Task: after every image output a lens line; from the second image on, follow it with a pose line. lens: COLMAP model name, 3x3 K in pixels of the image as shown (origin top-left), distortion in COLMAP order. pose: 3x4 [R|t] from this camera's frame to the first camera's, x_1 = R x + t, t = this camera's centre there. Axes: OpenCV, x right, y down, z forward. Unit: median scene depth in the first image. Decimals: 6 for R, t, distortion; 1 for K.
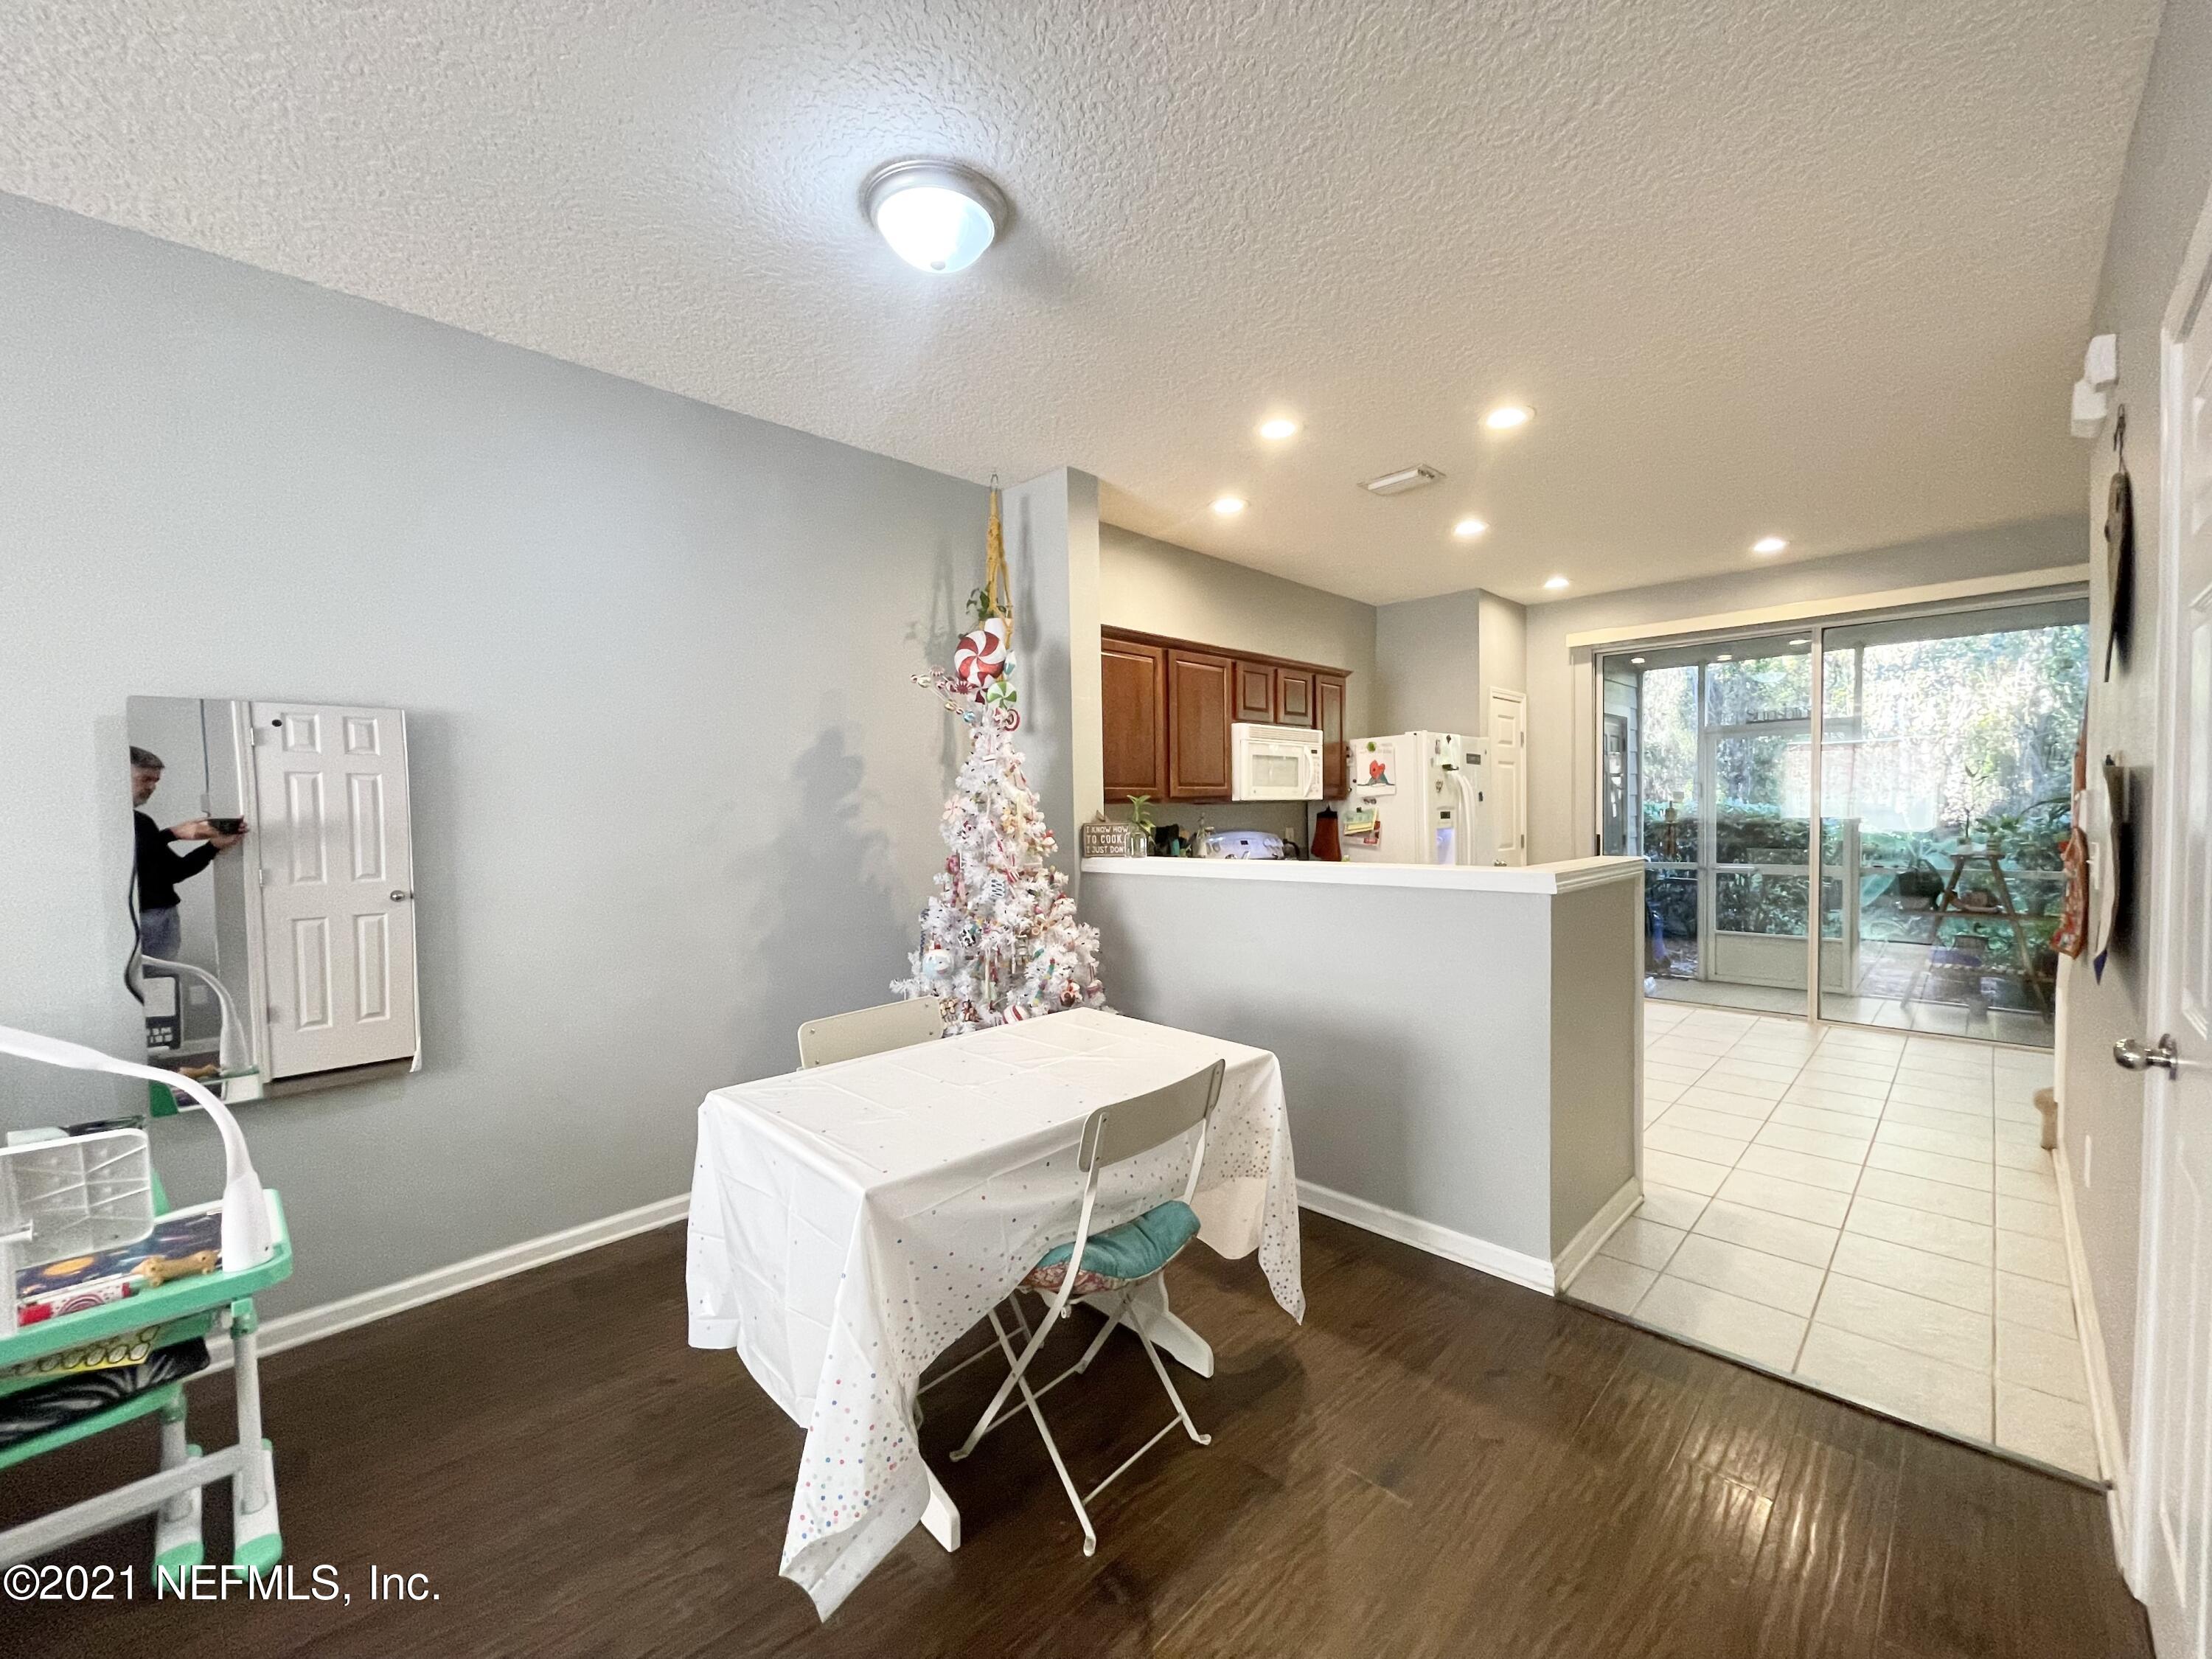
lens RADIAL K [[886.5, 0, 1095.3], [0, 886.5, 837.2], [0, 0, 1]] dist [-0.002627, 0.000559]
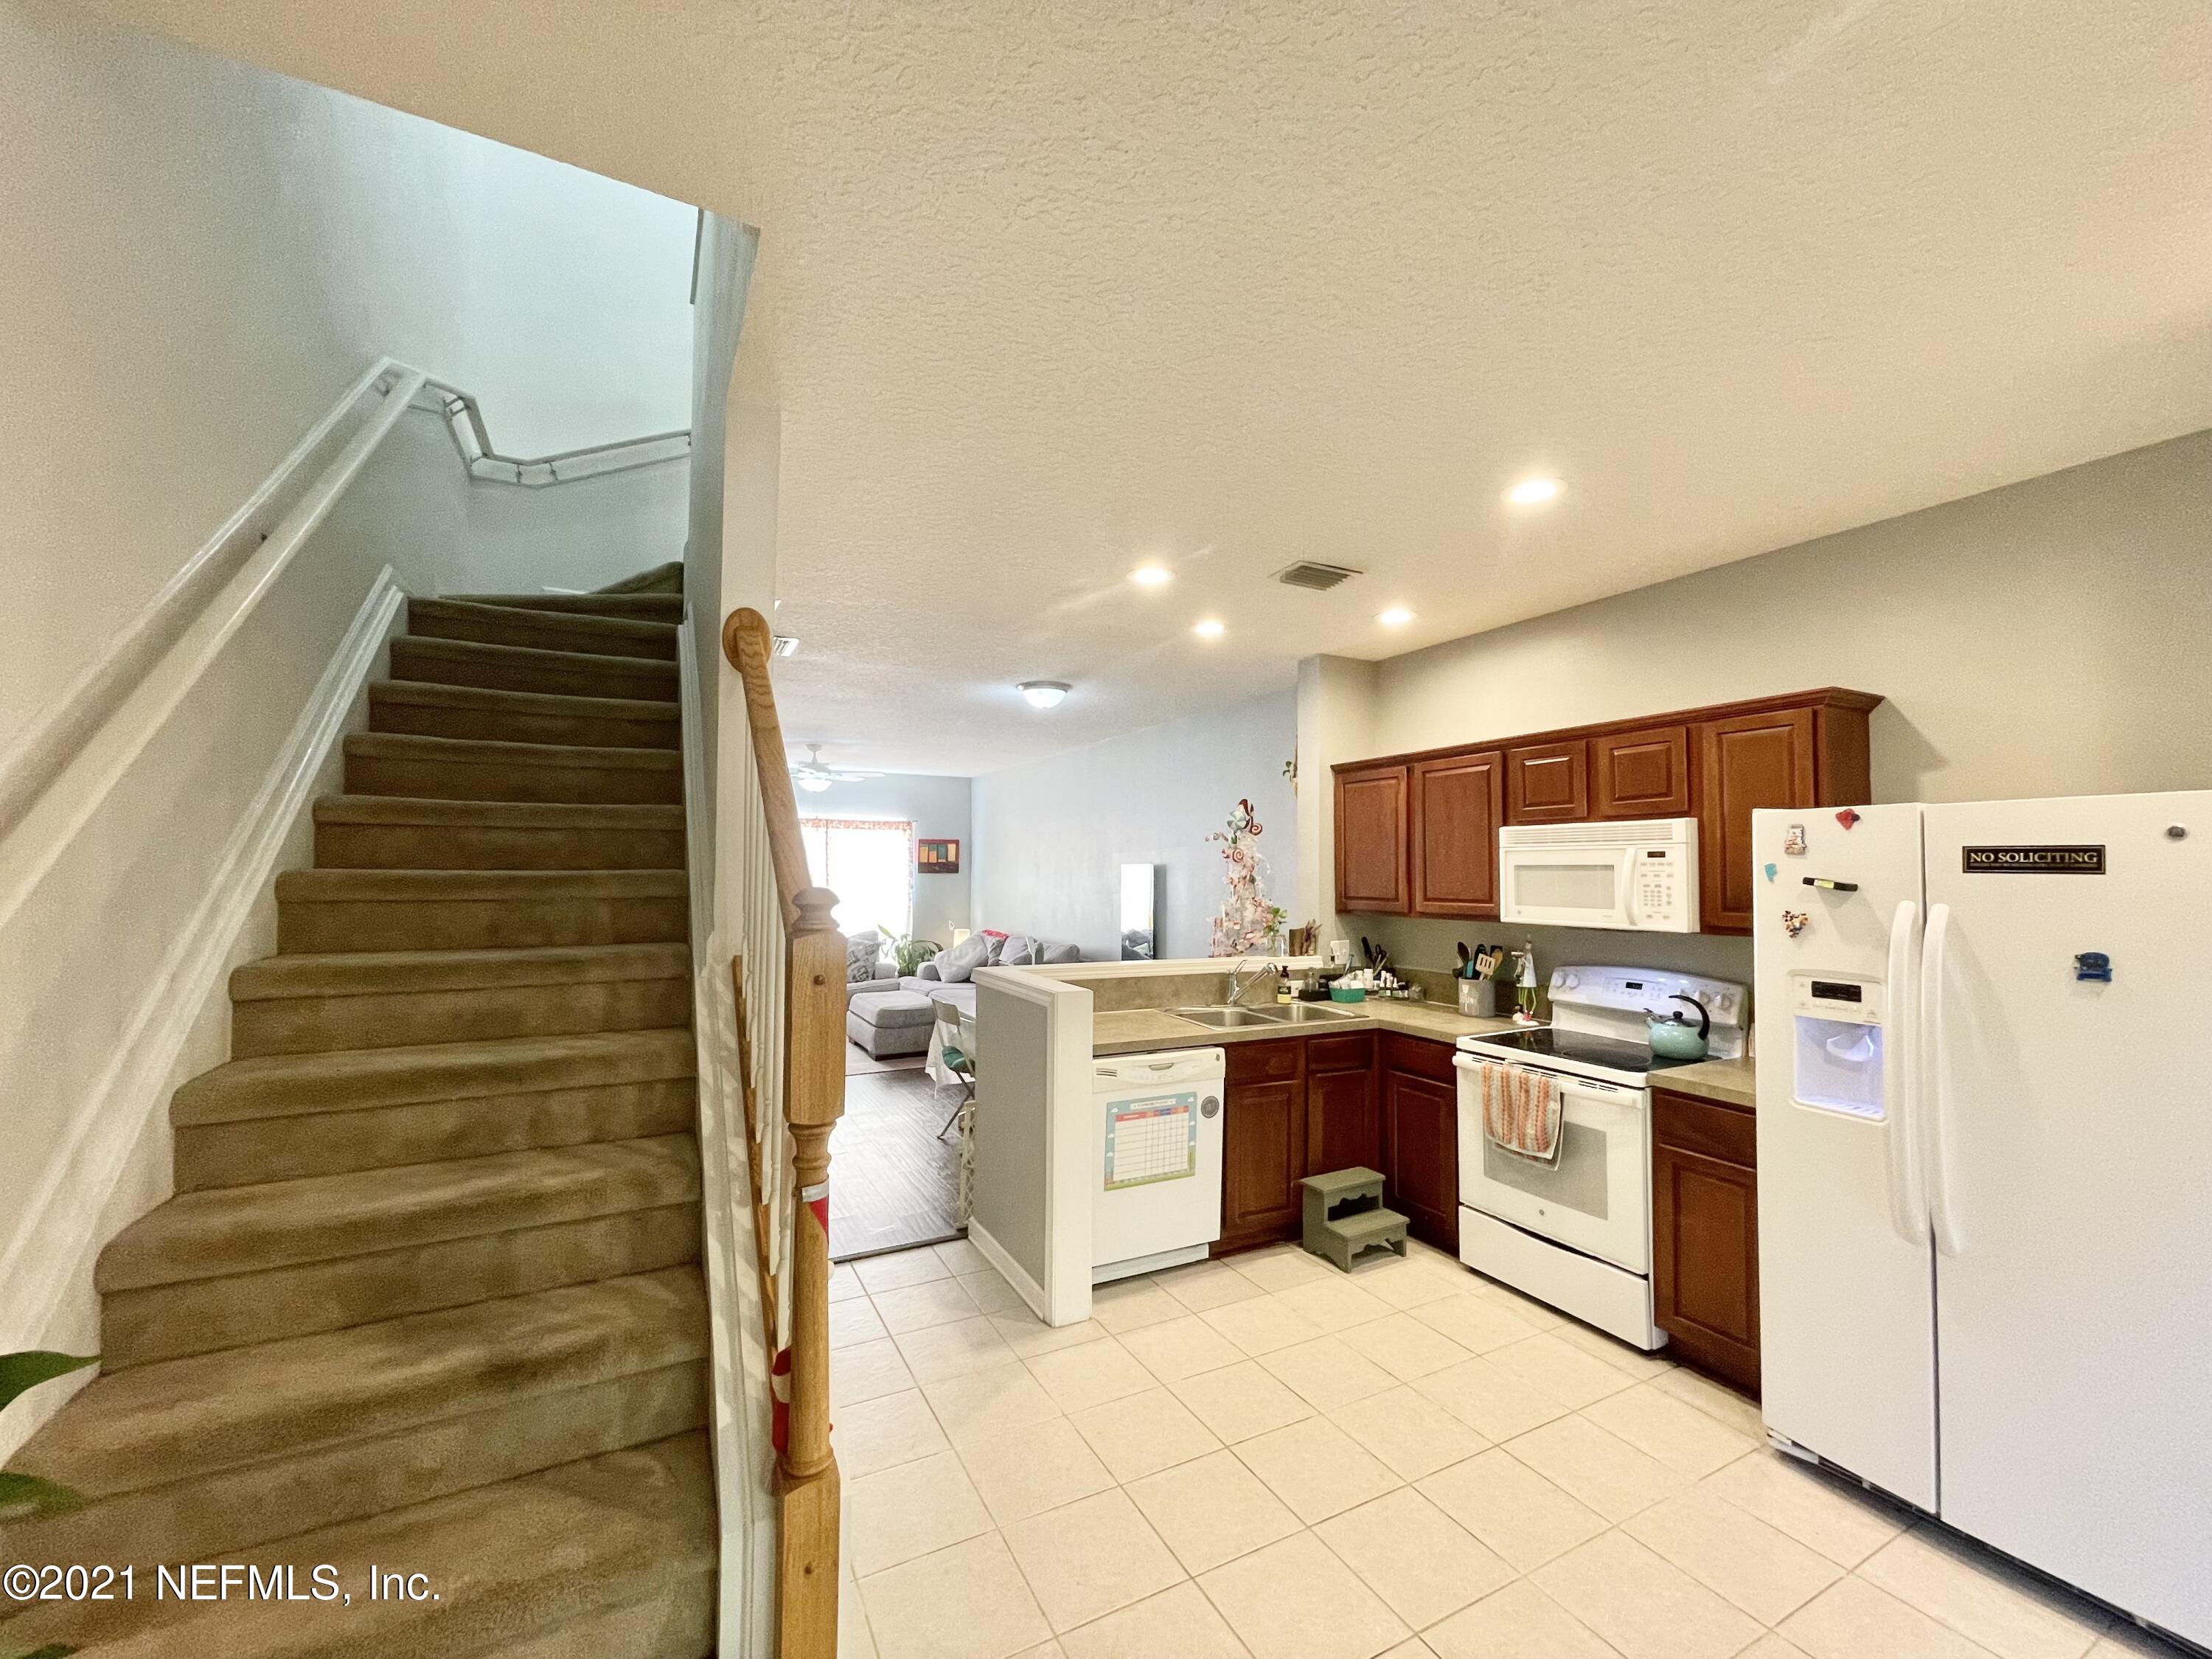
lens RADIAL K [[886.5, 0, 1107.6], [0, 886.5, 836.0], [0, 0, 1]] dist [-0.002627, 0.000559]
pose [[-0.289059, -0.025272, -0.956978, 0.895226], [-0.029119, 0.999421, -0.017597, -0.081263], [0.956868, 0.022780, -0.289628, 0.754150]]
